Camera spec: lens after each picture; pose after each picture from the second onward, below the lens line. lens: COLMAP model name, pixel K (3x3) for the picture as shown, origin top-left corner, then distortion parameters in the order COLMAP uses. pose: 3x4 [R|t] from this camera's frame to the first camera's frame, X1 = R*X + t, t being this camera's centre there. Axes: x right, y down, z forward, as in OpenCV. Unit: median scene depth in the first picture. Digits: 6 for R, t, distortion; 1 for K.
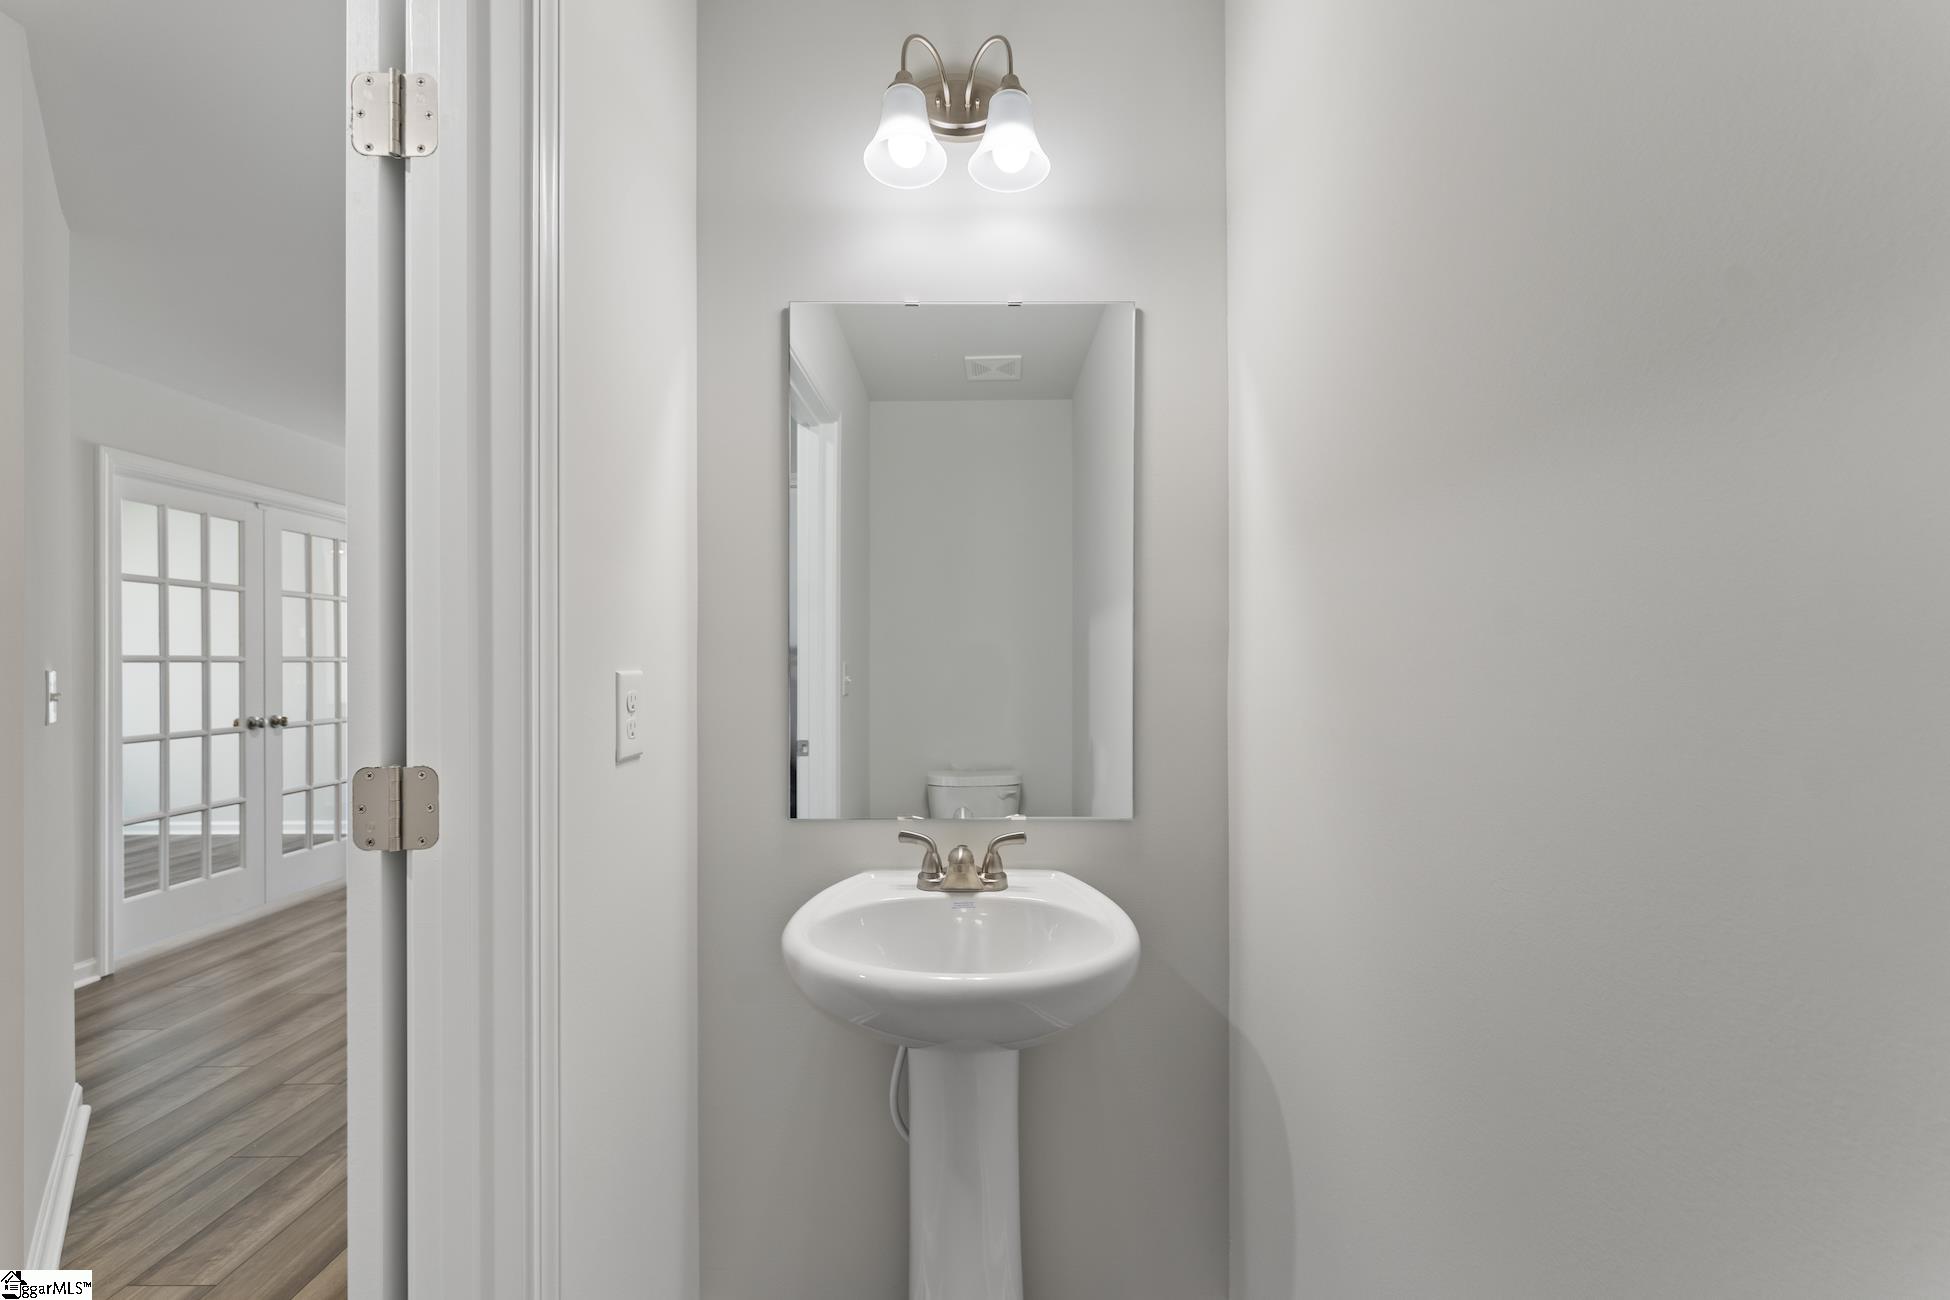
lens RADIAL K [[783.5, 0, 975.0], [0, 783.5, 650.0], [0, 0, 1]] dist [0.002504, 0.000031]
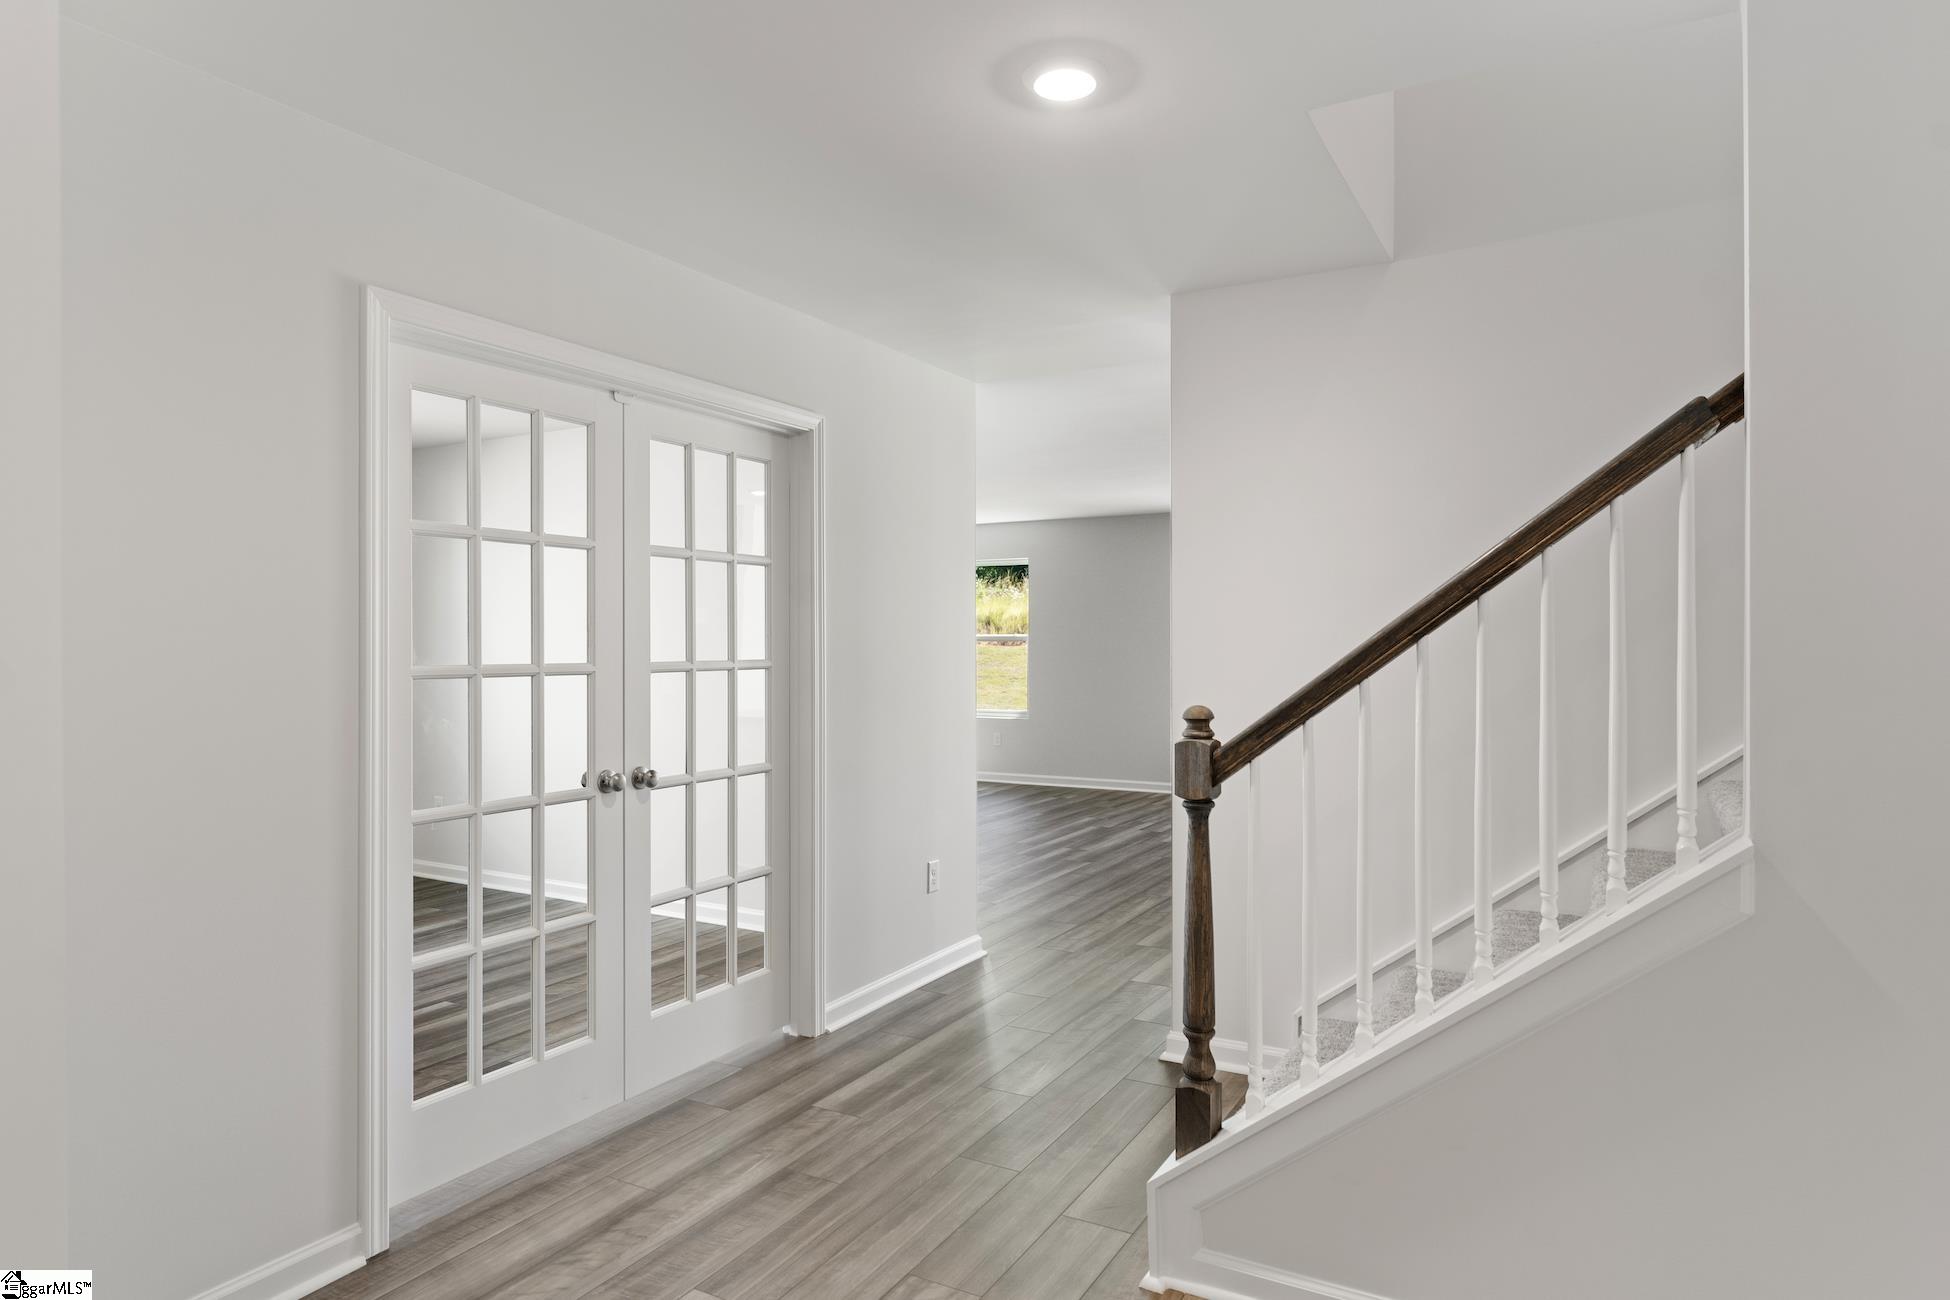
lens RADIAL K [[1137.9, 0, 975.0], [0, 1137.9, 650.0], [0, 0, 1]] dist [-0.001217, 0.000503]
pose [[0.868609, 0.015036, -0.495270, -0.287090], [-0.003182, 0.999688, 0.024769, -0.022631], [0.495488, -0.019939, 0.868386, 0.424670]]
